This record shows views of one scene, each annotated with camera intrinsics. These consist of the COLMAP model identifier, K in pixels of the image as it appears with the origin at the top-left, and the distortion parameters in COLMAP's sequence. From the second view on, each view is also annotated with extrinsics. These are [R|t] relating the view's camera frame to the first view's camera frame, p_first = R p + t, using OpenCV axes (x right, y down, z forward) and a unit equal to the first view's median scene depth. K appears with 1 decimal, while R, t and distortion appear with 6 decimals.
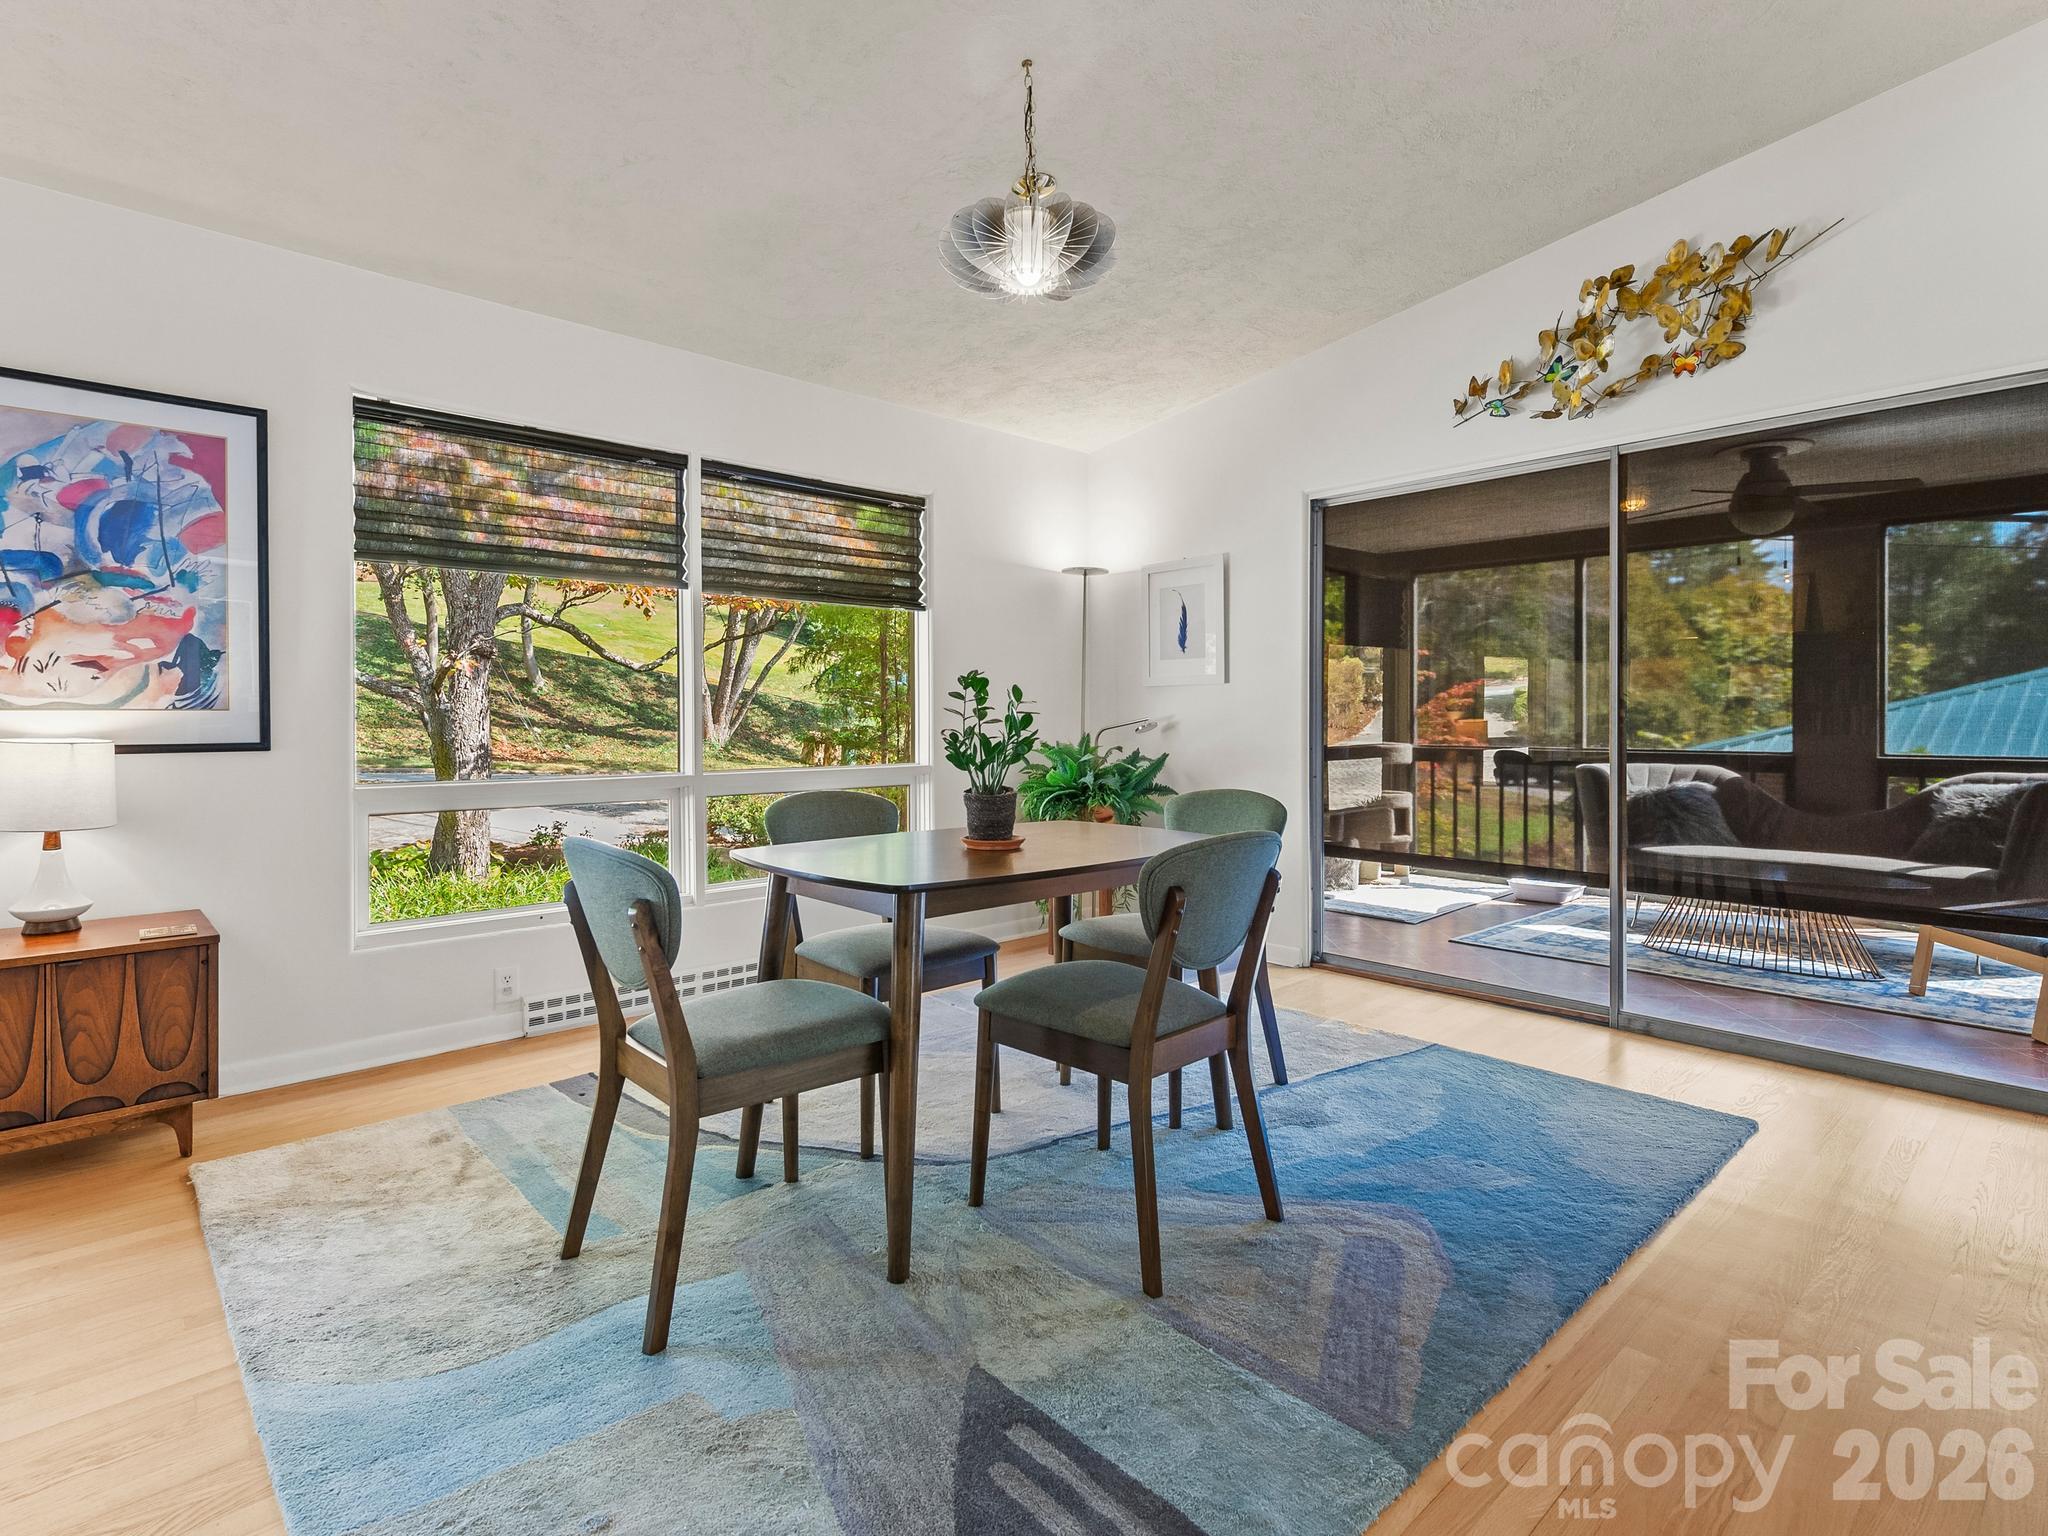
lens RADIAL K [[1037.7, 0, 1001.6], [0, 1037.7, 719.3], [0, 0, 1]] dist [0.002349, 0.001046]
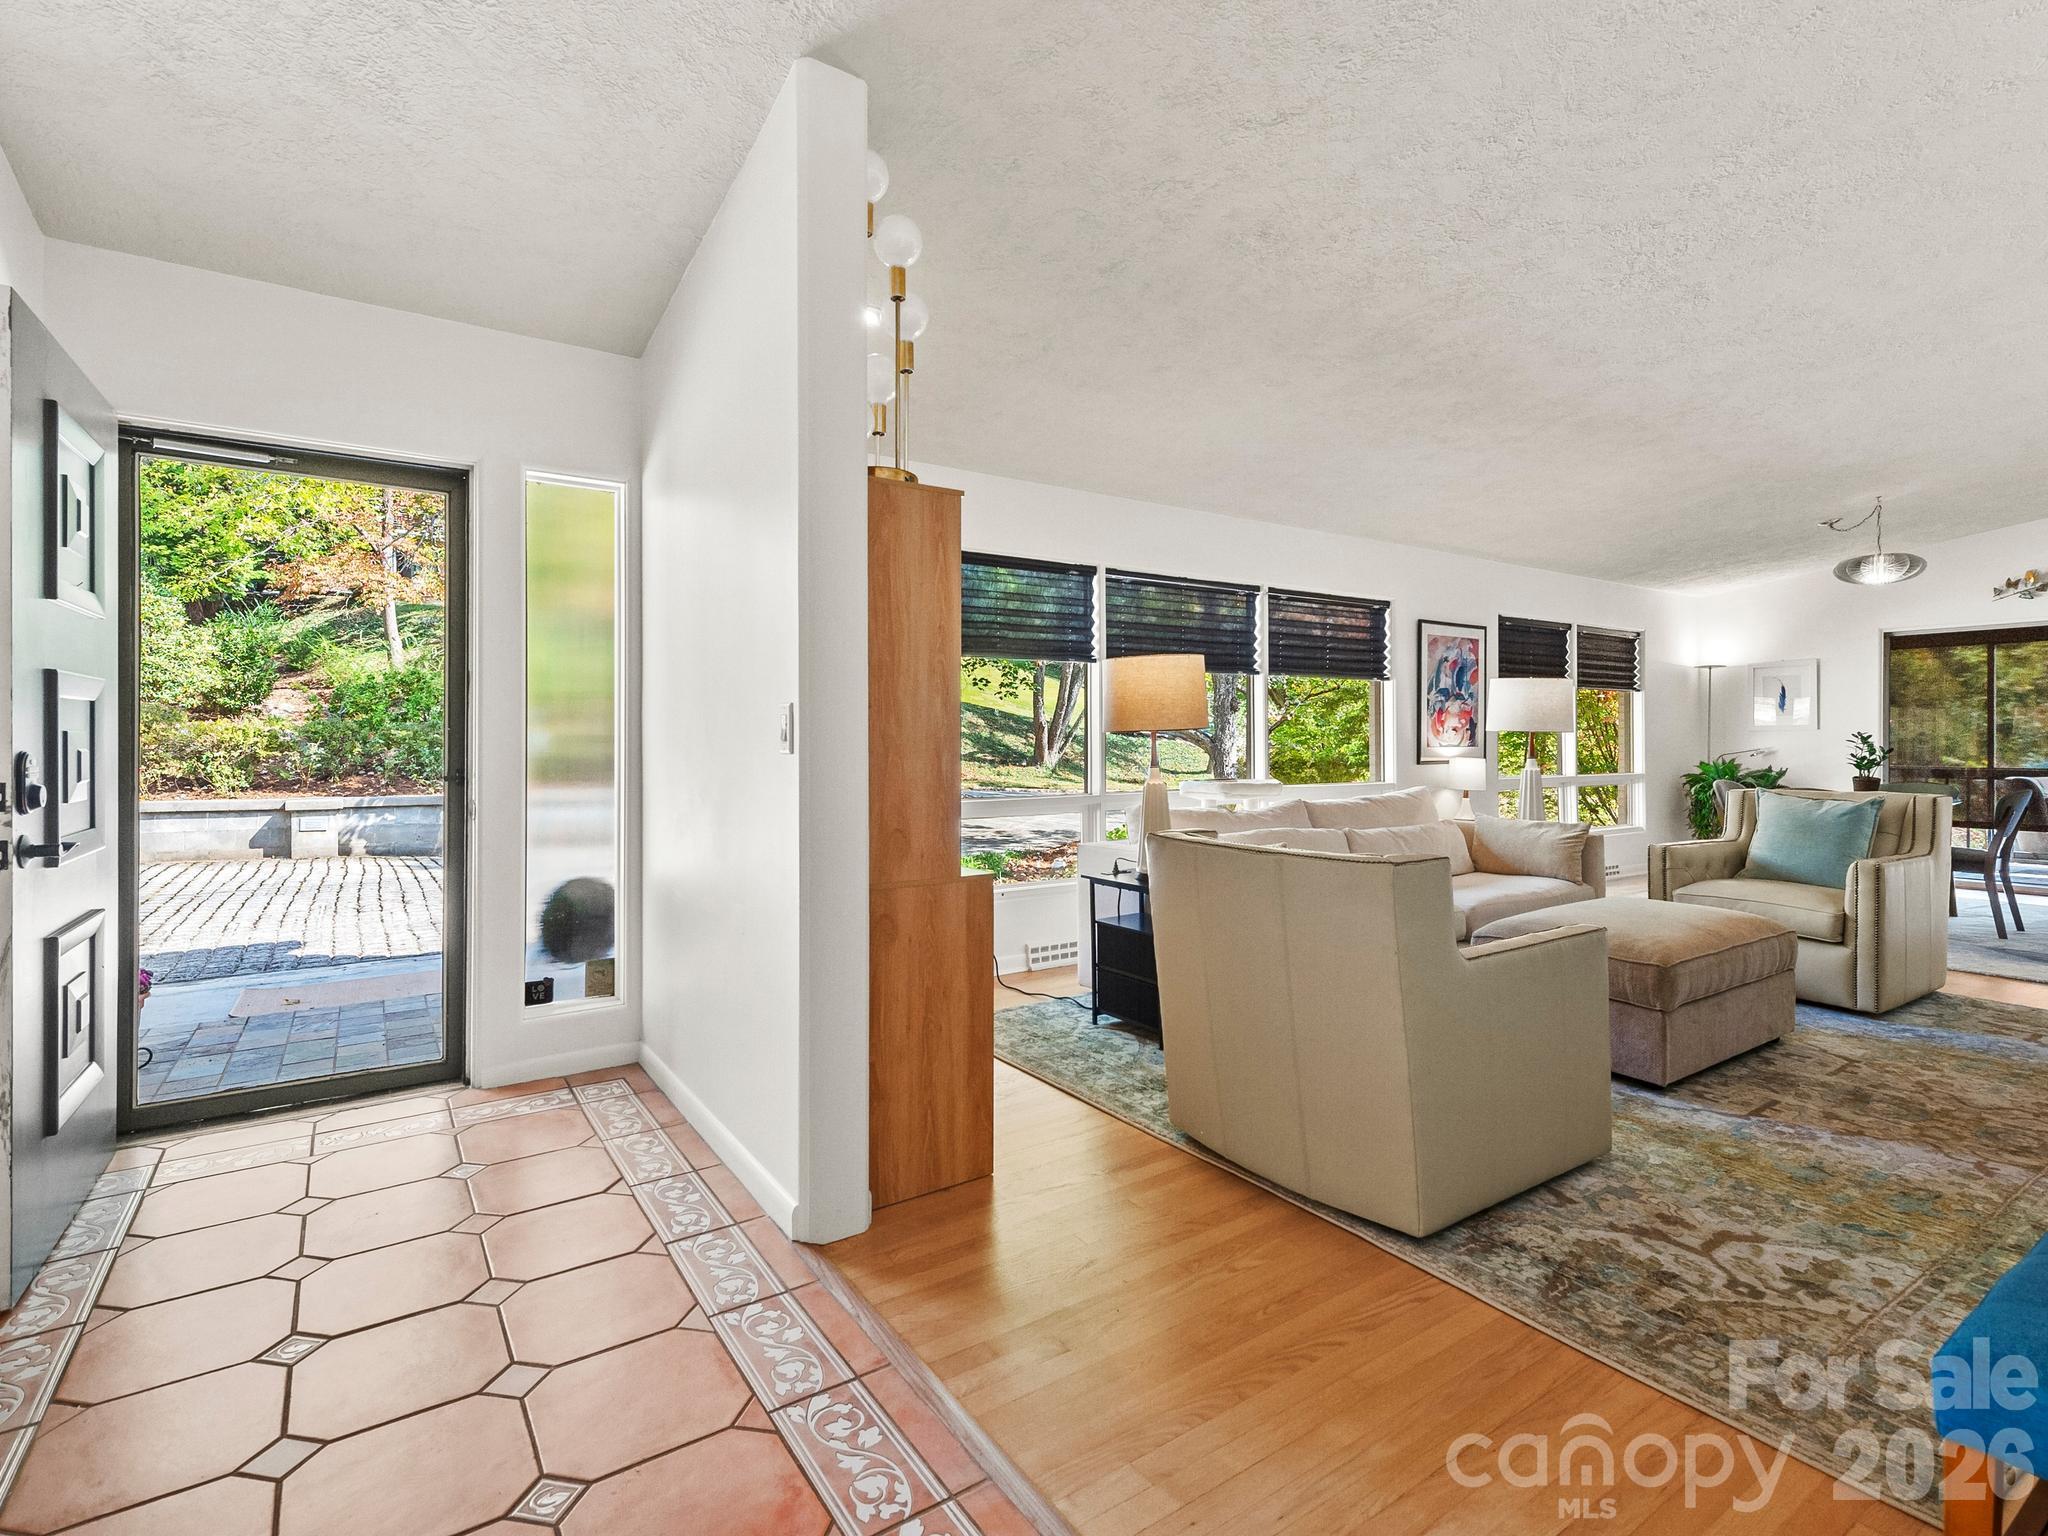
lens RADIAL K [[988.8, 0, 1029.2], [0, 988.8, 740.6], [0, 0, 1]] dist [0.018581, 0.000094]
pose [[0.989378, -0.001503, -0.145357, -1.232897], [0.000707, 0.999984, -0.005528, -0.008868], [0.145363, 0.005366, 0.989364, -1.295315]]
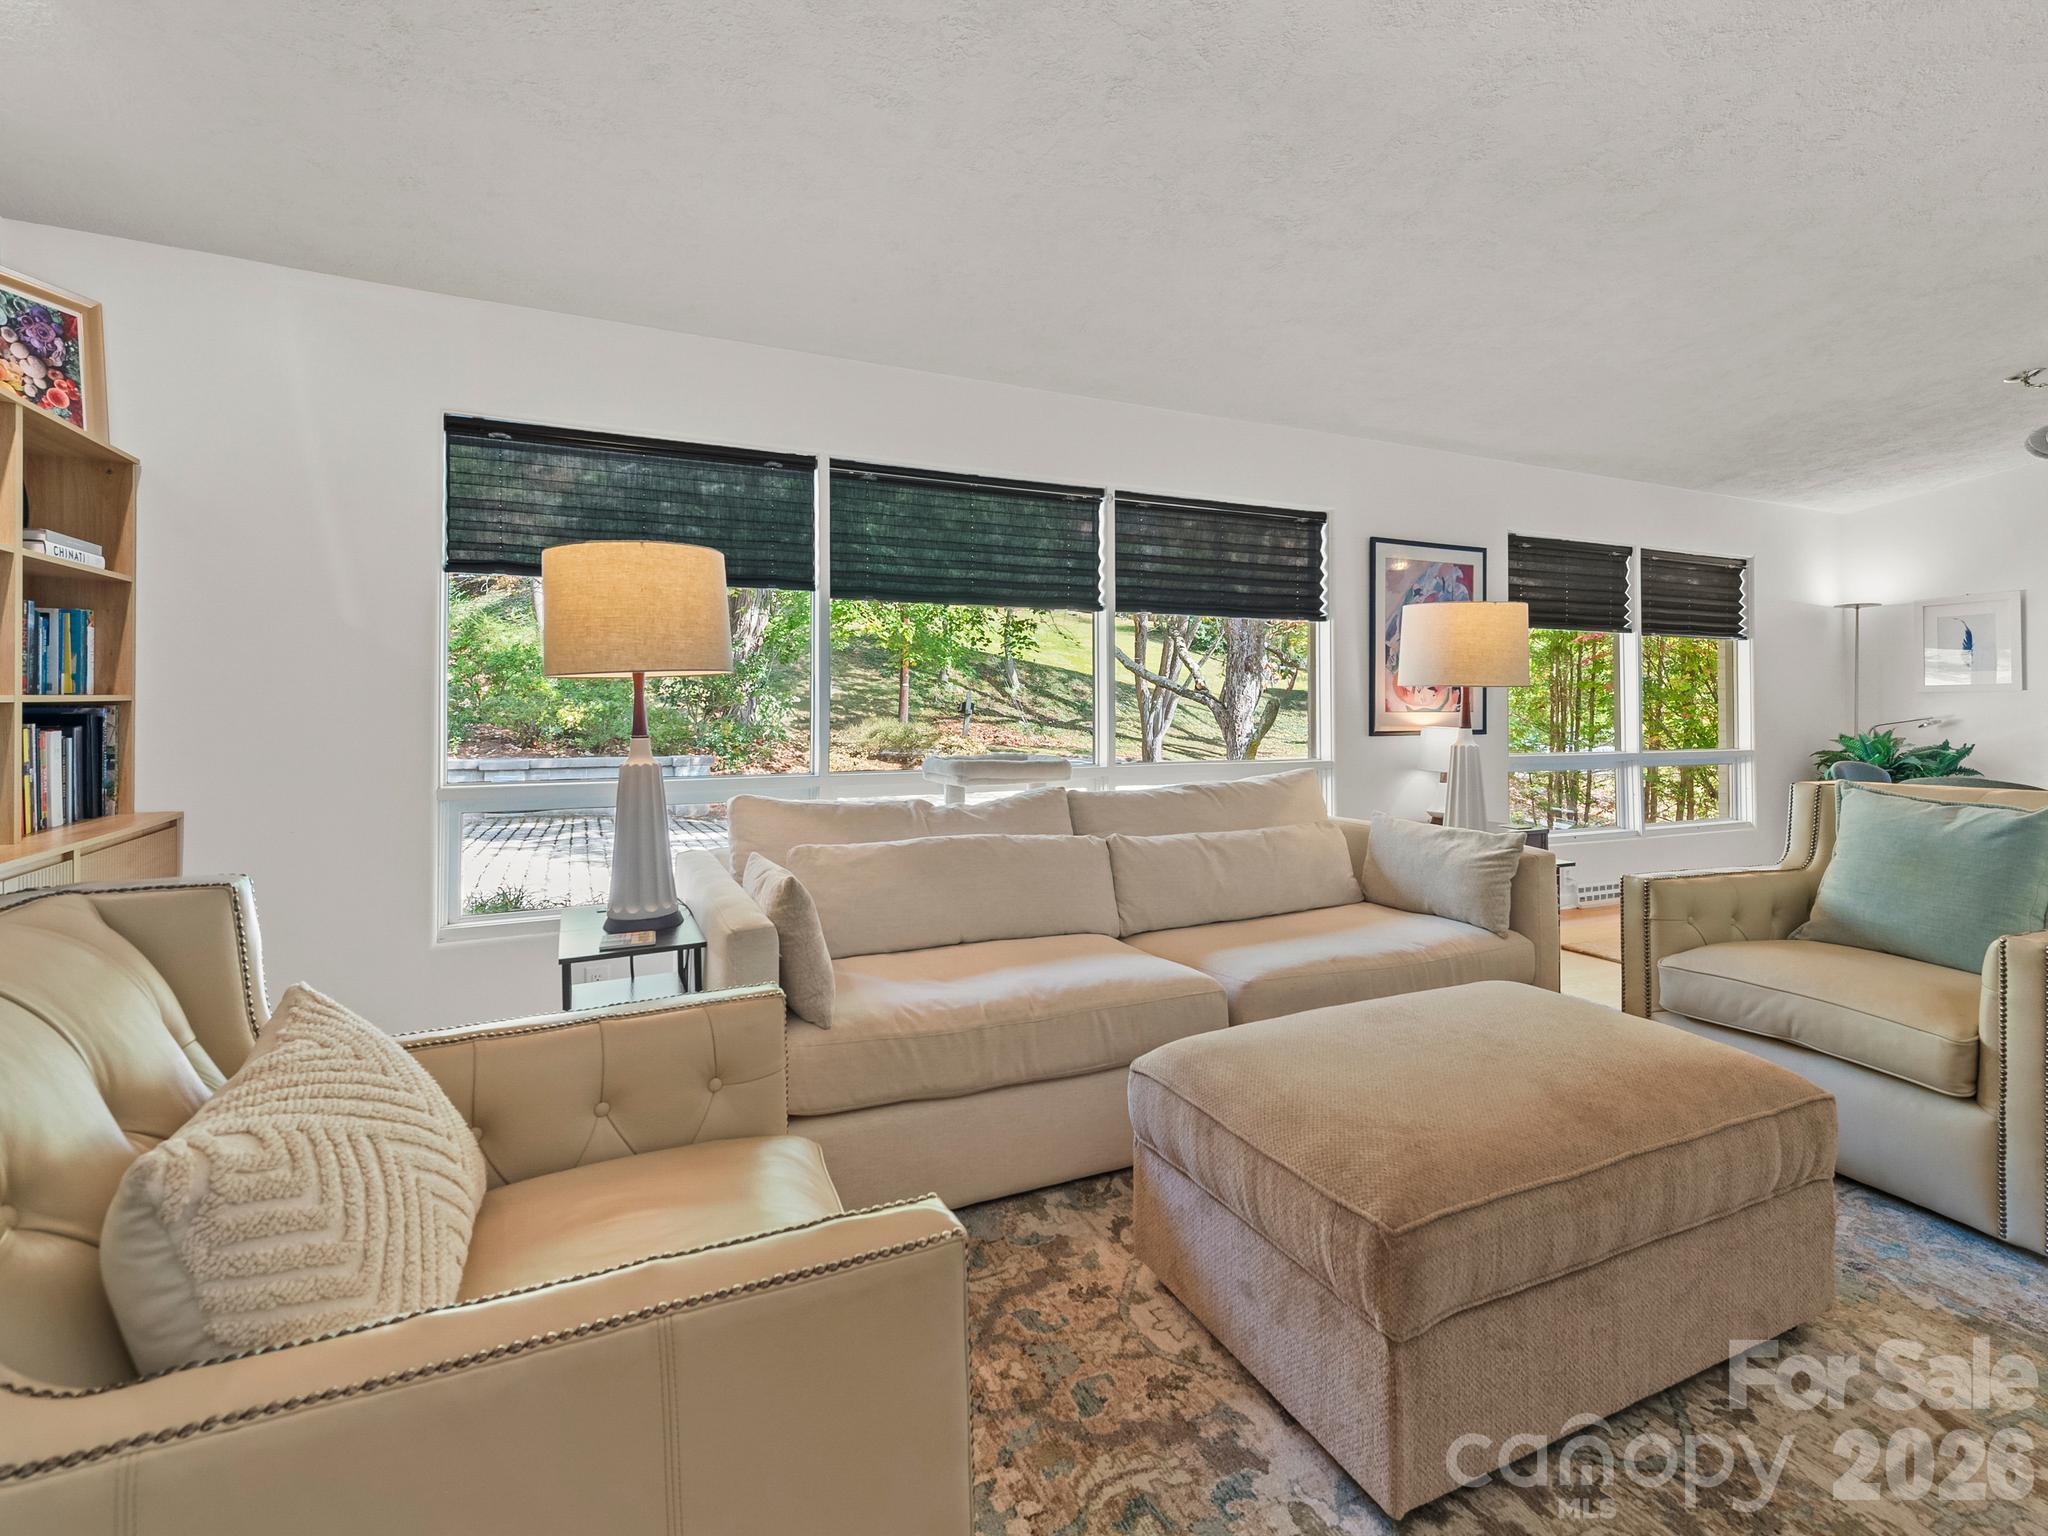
lens RADIAL K [[946.7, 0, 1013.8], [0, 946.7, 703.6], [0, 0, 1]] dist [0.010293, -0.001055]
pose [[0.950243, -0.001613, -0.311506, -0.832135], [-0.002279, 0.999924, -0.012130, -0.000955], [0.311502, 0.012236, 0.950167, -0.720680]]
